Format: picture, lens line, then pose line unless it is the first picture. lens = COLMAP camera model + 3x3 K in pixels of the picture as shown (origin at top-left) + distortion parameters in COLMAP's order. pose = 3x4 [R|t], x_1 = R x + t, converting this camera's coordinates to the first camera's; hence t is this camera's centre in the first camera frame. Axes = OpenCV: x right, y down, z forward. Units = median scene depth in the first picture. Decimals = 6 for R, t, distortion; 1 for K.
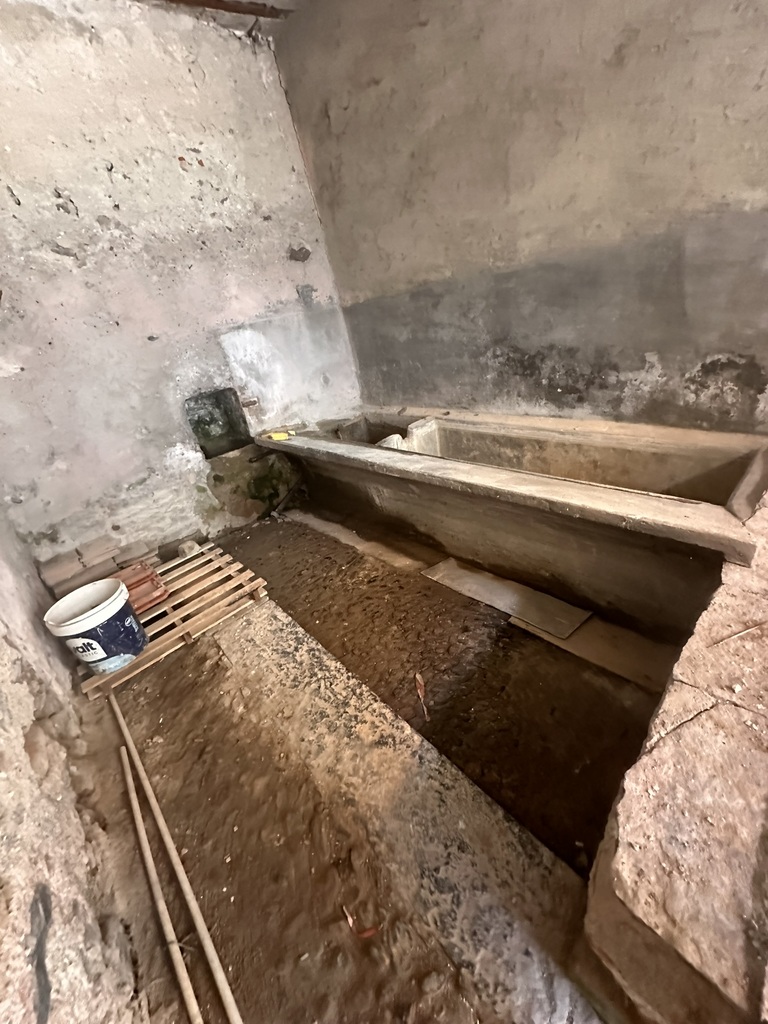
lens RADIAL K [[409.6, 0, 385.4], [0, 409.6, 510.8], [0, 0, 1]] dist [-0.004075, 0.000744]
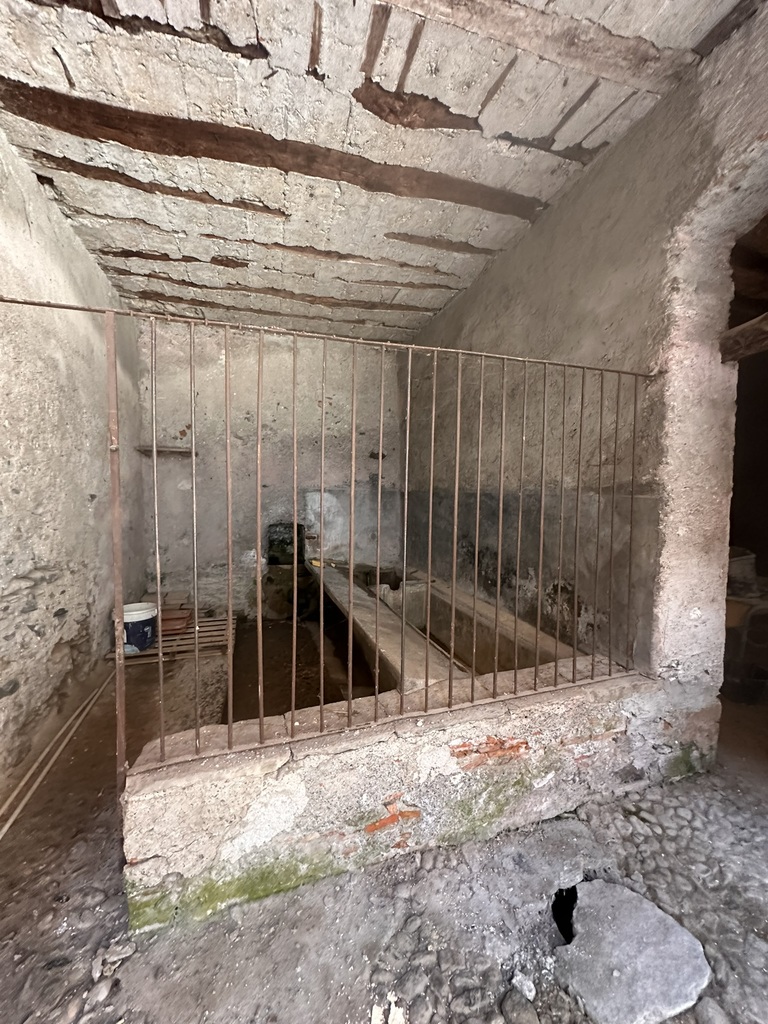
lens RADIAL K [[409.6, 0, 385.4], [0, 409.6, 510.8], [0, 0, 1]] dist [-0.004075, 0.000744]
pose [[0.893161, 0.210413, -0.397479, 0.532836], [-0.345392, 0.886966, -0.306586, 0.008624], [0.288041, 0.411117, 0.864879, -0.250910]]
